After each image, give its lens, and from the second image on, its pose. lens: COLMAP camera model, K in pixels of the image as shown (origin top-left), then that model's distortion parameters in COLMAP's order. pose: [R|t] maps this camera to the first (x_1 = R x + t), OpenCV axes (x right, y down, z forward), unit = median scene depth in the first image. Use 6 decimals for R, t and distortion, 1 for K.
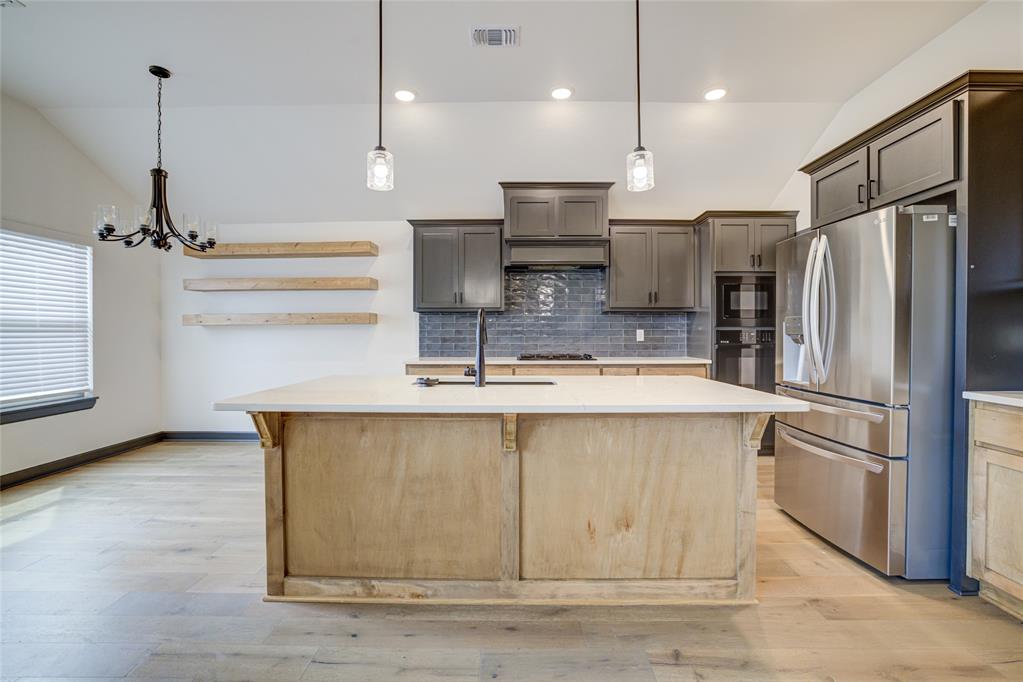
lens RADIAL K [[449.6, 0, 511.5], [0, 449.6, 341.0], [0, 0, 1]] dist [-0.070484, 0.028478]
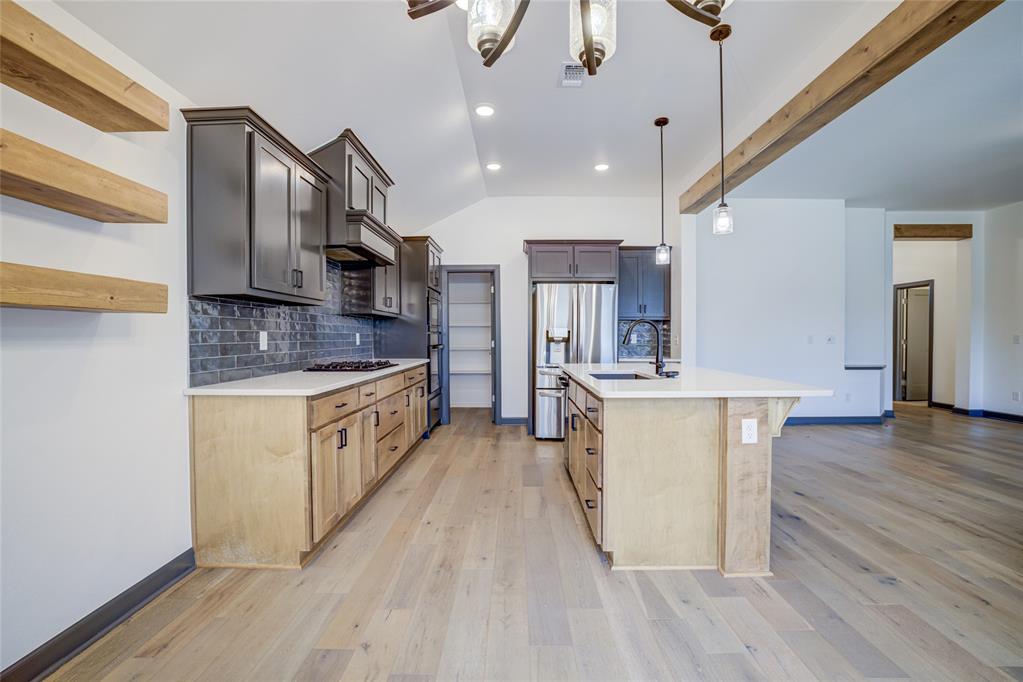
lens RADIAL K [[449.6, 0, 511.5], [0, 449.6, 341.0], [0, 0, 1]] dist [-0.070484, 0.028478]
pose [[0.002304, -0.015253, 0.999881, -0.666044], [0.016608, 0.999746, 0.015213, -0.015199], [-0.999859, 0.016571, 0.002556, 0.659615]]
